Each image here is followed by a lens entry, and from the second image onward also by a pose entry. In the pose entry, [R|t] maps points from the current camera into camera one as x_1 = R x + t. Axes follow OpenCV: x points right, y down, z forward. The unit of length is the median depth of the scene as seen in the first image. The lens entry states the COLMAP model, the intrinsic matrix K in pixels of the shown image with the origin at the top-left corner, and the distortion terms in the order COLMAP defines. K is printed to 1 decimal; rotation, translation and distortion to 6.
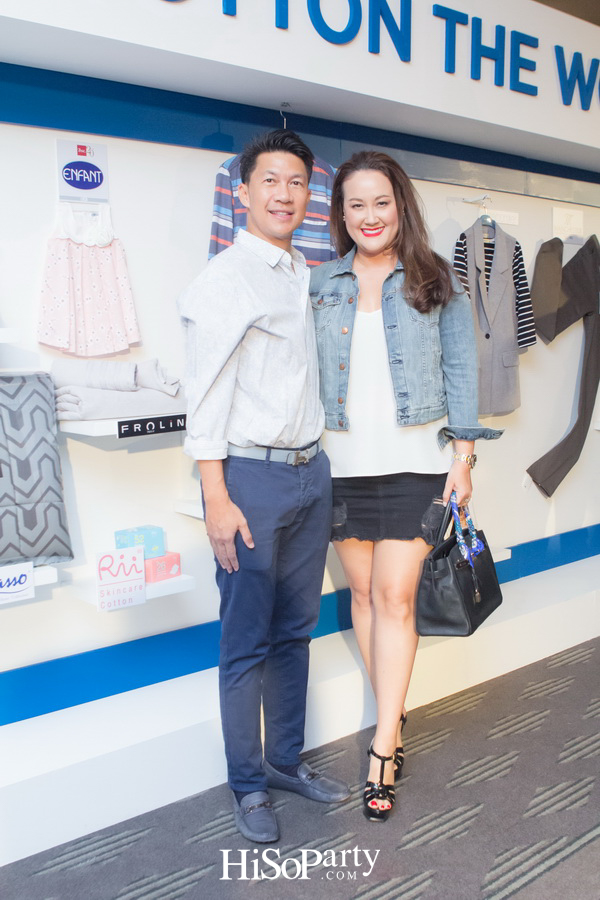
lens RADIAL K [[993.4, 0, 306.8], [0, 993.4, 452.8], [0, 0, 1]] dist [-0.070565, 0.000000]
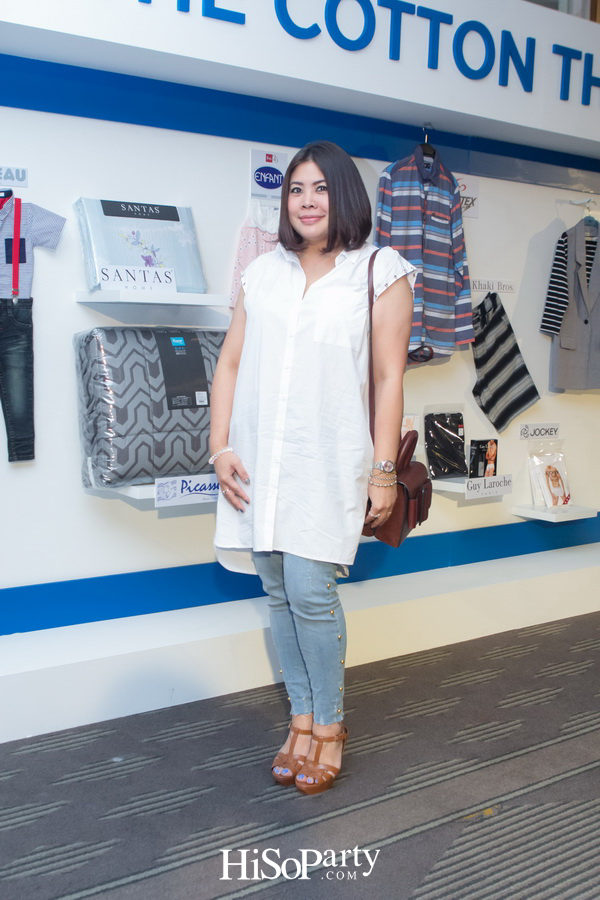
lens RADIAL K [[1128.9, 0, 326.0], [0, 1128.9, 445.9], [0, 0, 1]] dist [-0.049419, 0.000000]
pose [[0.997671, 0.049587, -0.046840, -0.068421], [-0.049945, 0.998731, -0.006511, 0.067981], [0.046458, 0.008836, 0.998881, -0.435433]]
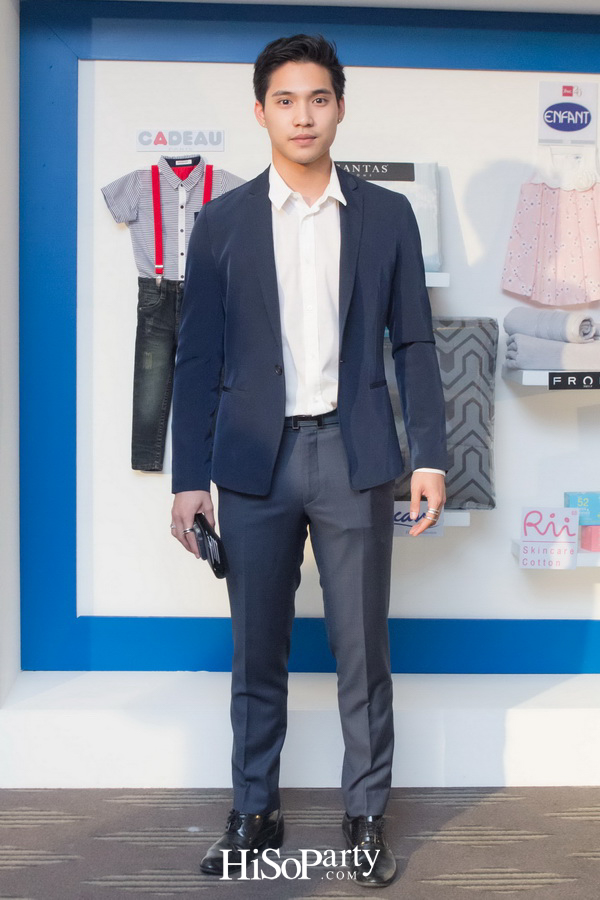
lens RADIAL K [[1476.7, 0, 362.2], [0, 1476.7, 419.9], [0, 0, 1]] dist [-0.054864, 0.000000]
pose [[0.787486, 0.080969, -0.610991, 0.505503], [-0.104494, 0.994521, -0.002884, 0.035023], [0.607410, 0.066116, 0.791632, -0.229336]]
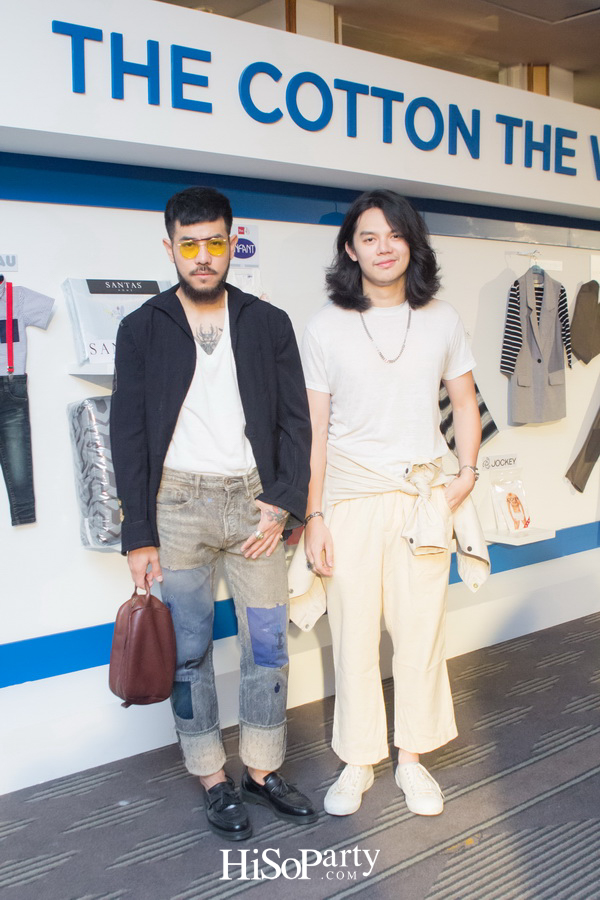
lens RADIAL K [[993.4, 0, 319.8], [0, 993.4, 451.6], [0, 0, 1]] dist [-0.070565, 0.000000]
pose [[0.999283, 0.004346, -0.037622, -0.064176], [-0.004741, 0.999934, -0.010425, 0.016474], [0.037574, 0.010596, 0.999238, -0.374041]]
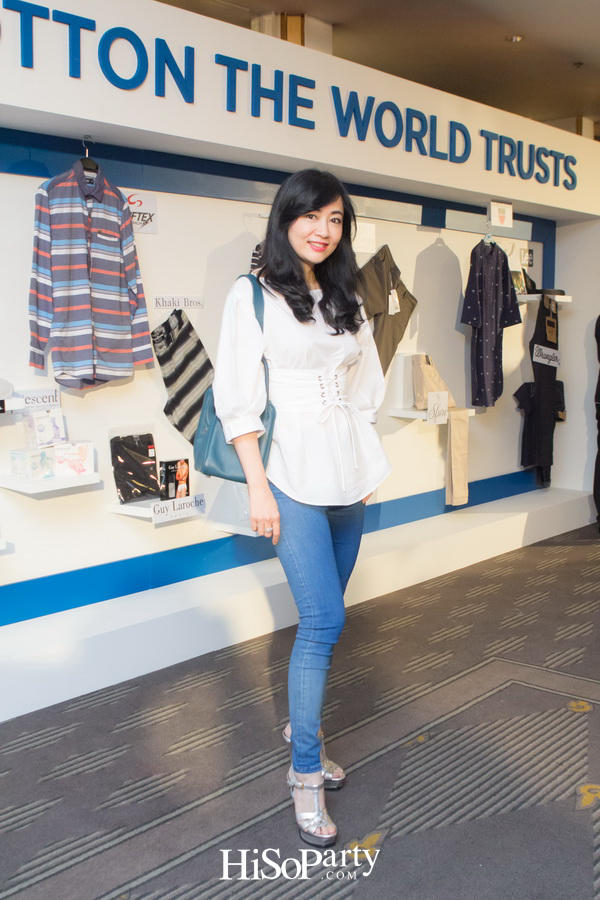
lens RADIAL K [[993.4, 0, 307.0], [0, 993.4, 449.9], [0, 0, 1]] dist [-0.070565, 0.000000]
pose [[0.993416, -0.002848, 0.114525, 0.113240], [0.002123, 0.999977, 0.006444, 0.012612], [-0.114541, -0.006159, 0.993399, -0.210926]]
